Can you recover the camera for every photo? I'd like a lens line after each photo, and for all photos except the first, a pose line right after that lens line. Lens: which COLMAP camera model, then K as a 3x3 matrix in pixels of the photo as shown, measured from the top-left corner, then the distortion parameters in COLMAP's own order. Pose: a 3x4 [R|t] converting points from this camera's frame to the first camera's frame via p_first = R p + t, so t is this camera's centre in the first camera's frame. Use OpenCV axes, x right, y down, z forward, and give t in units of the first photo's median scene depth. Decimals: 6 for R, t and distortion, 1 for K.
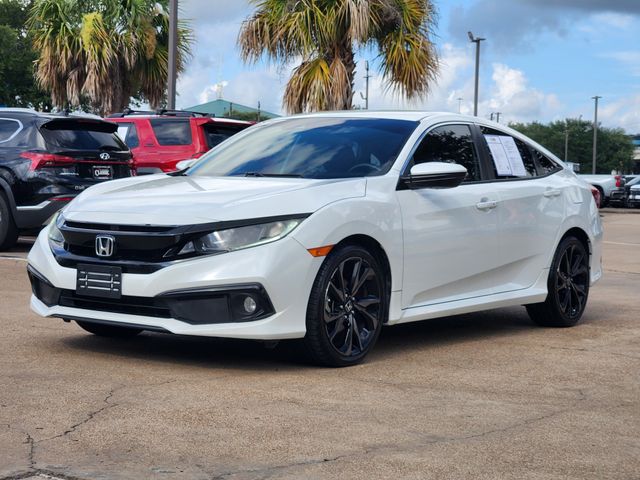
lens RADIAL K [[1233.9, 0, 318.7], [0, 1233.9, 238.5], [0, 0, 1]] dist [0.048005, 0.000000]
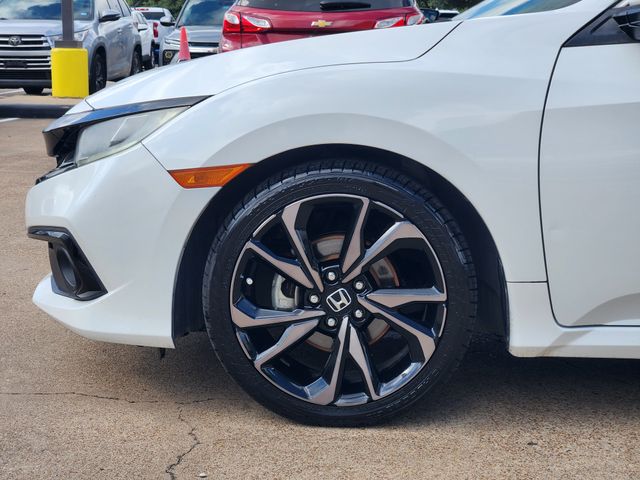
lens RADIAL K [[1233.9, 0, 320.8], [0, 1233.9, 240.7], [0, 0, 1]] dist [0.048005, 0.000000]
pose [[0.487777, 0.123664, -0.864165, 0.411164], [-0.023697, 0.991426, 0.128500, -0.025660], [0.872646, -0.042201, 0.486526, 0.762832]]
